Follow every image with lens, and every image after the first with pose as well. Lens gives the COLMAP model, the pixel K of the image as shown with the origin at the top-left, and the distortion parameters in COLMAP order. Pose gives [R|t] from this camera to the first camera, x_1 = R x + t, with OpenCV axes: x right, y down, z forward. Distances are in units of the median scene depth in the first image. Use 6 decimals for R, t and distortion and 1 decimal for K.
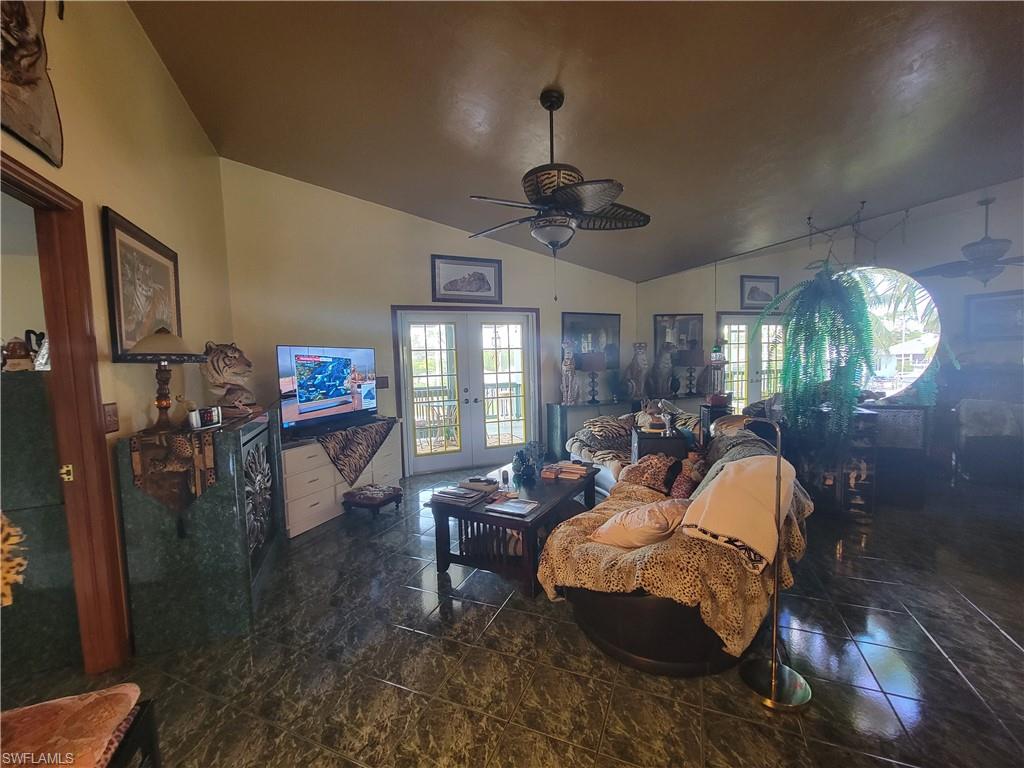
lens RADIAL K [[417.0, 0, 513.0], [0, 417.0, 391.6], [0, 0, 1]] dist [-0.006945, 0.000618]
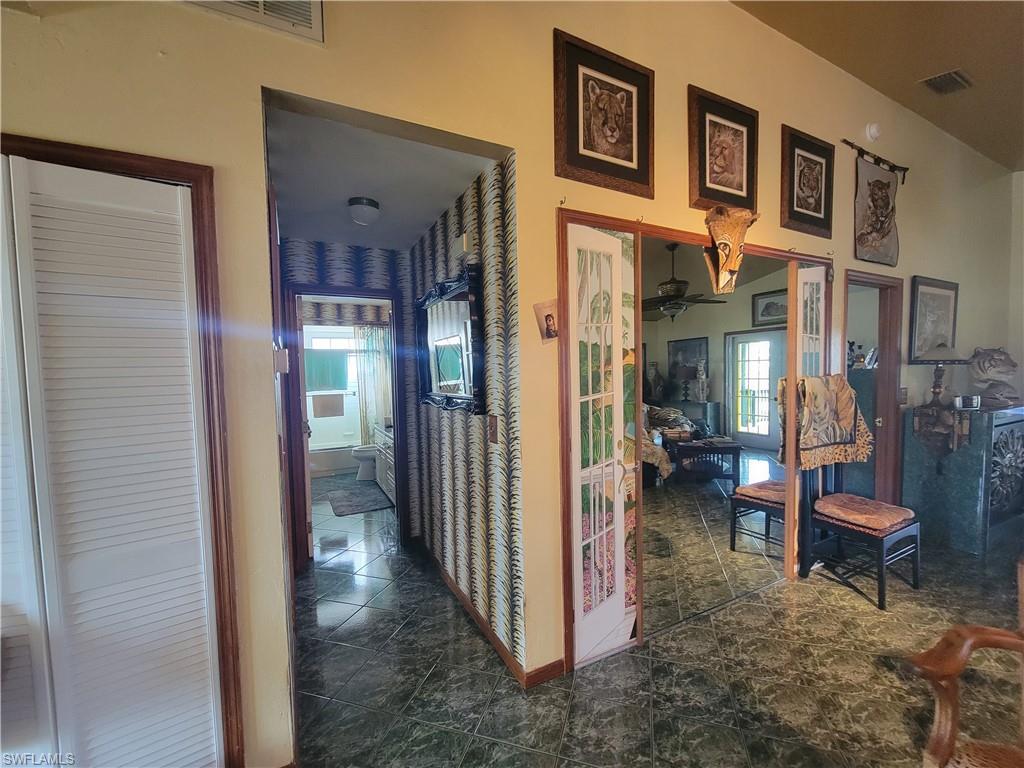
lens RADIAL K [[417.0, 0, 513.0], [0, 417.0, 391.6], [0, 0, 1]] dist [-0.006945, 0.000618]
pose [[0.090552, 0.077388, -0.992880, 0.596457], [-0.053576, 0.995911, 0.072738, 0.004558], [0.994450, 0.046607, 0.094328, -0.776027]]
